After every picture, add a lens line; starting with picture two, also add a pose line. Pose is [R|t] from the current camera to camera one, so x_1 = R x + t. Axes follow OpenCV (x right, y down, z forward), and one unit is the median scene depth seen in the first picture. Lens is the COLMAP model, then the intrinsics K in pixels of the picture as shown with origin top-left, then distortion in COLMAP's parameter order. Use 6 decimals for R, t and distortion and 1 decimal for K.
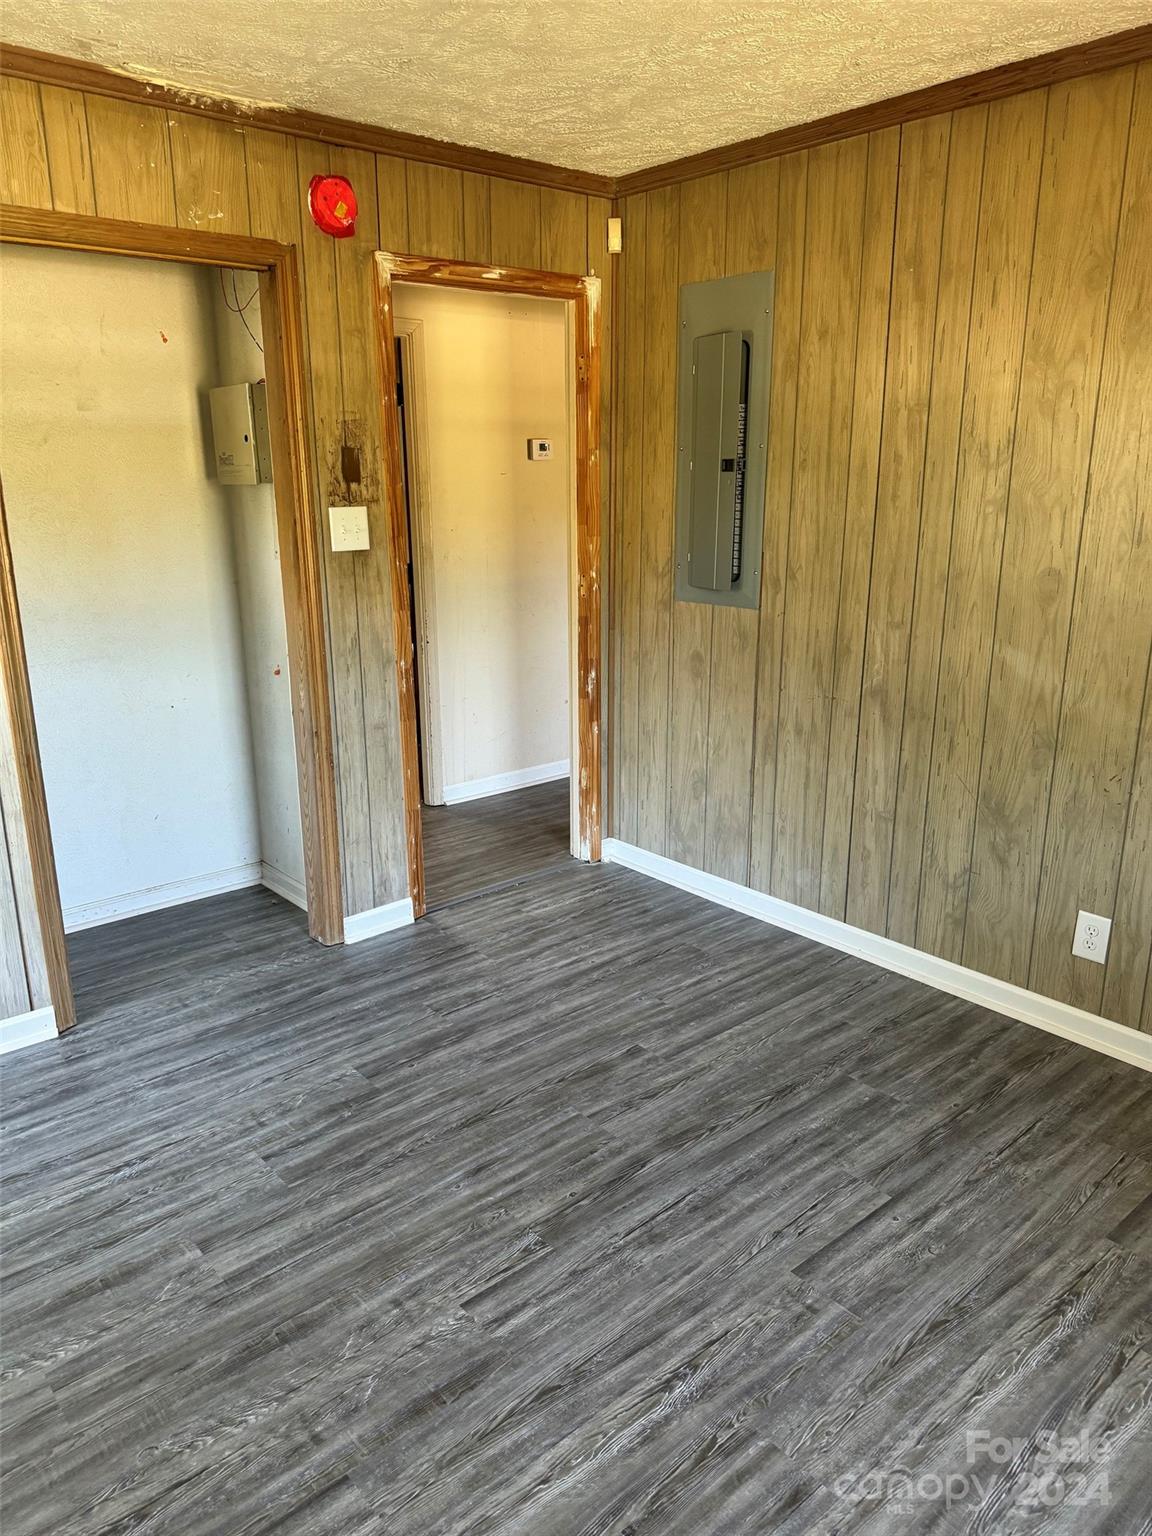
lens RADIAL K [[1089.3, 0, 570.3], [0, 1089.3, 772.5], [0, 0, 1]] dist [0.031361, -0.040449]
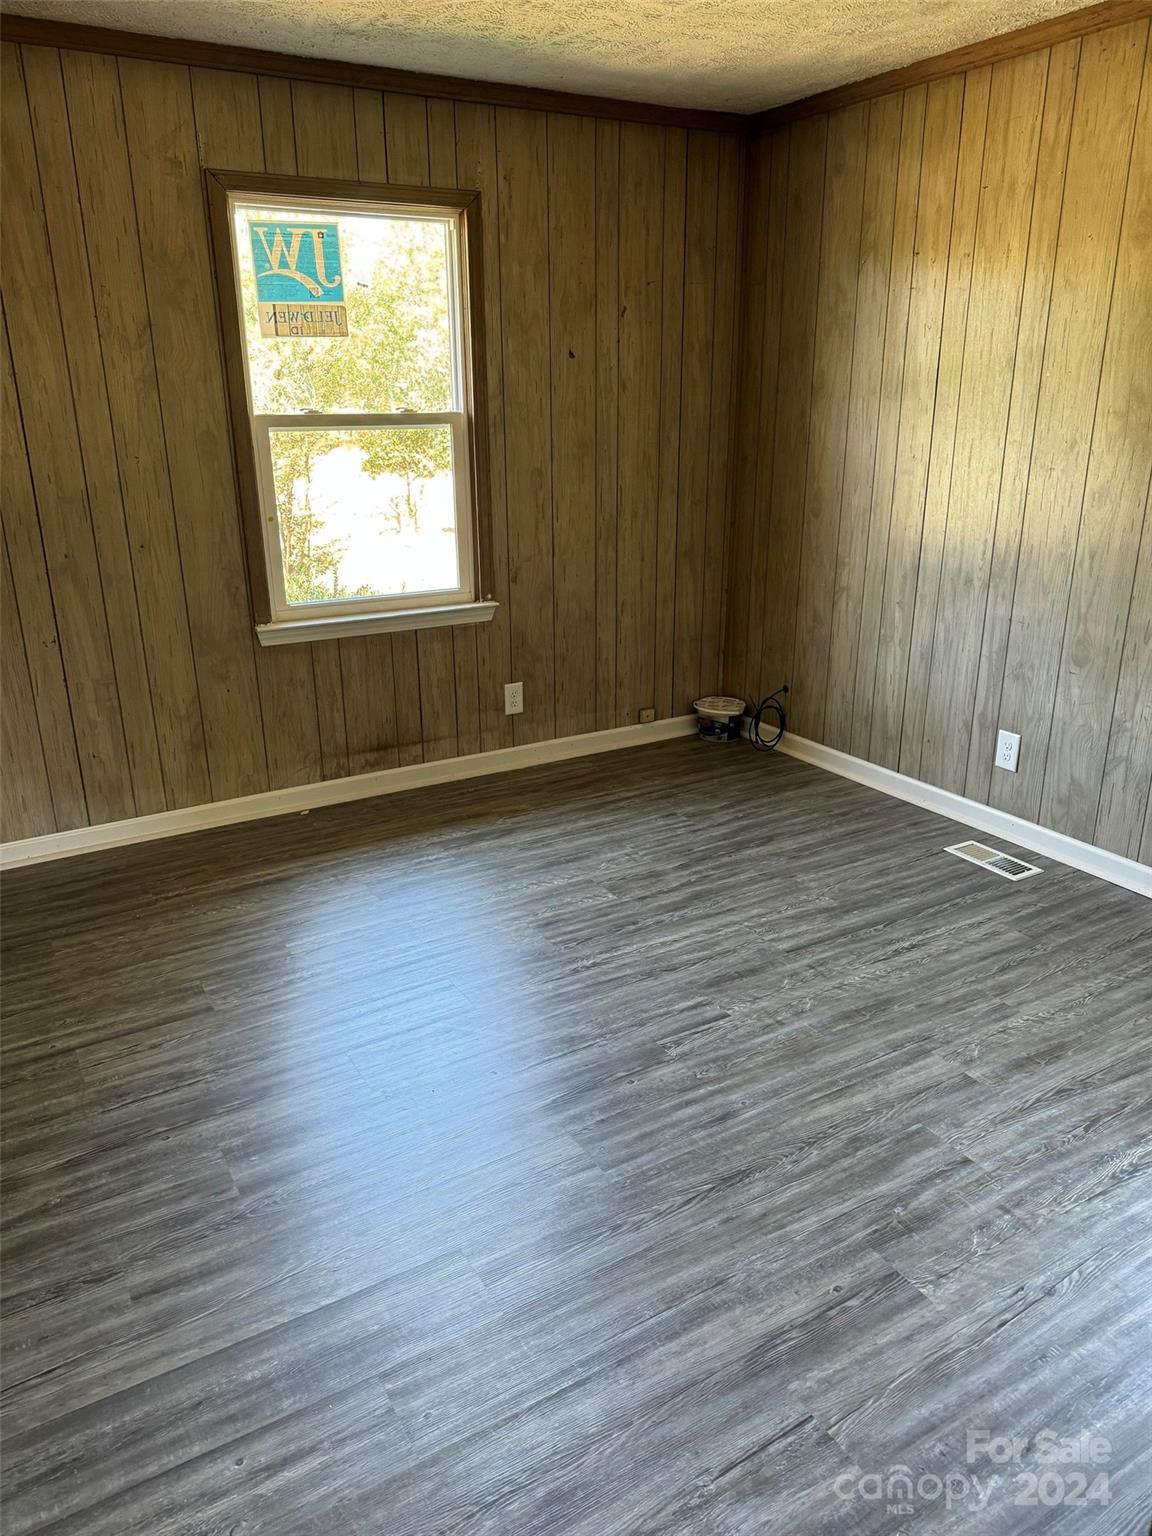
lens RADIAL K [[1089.3, 0, 570.3], [0, 1089.3, 772.5], [0, 0, 1]] dist [0.031361, -0.040449]
pose [[-0.984791, -0.040082, 0.169054, -0.106630], [0.063776, 0.821703, 0.566336, -0.456478], [-0.161613, 0.568504, -0.806650, 1.703483]]
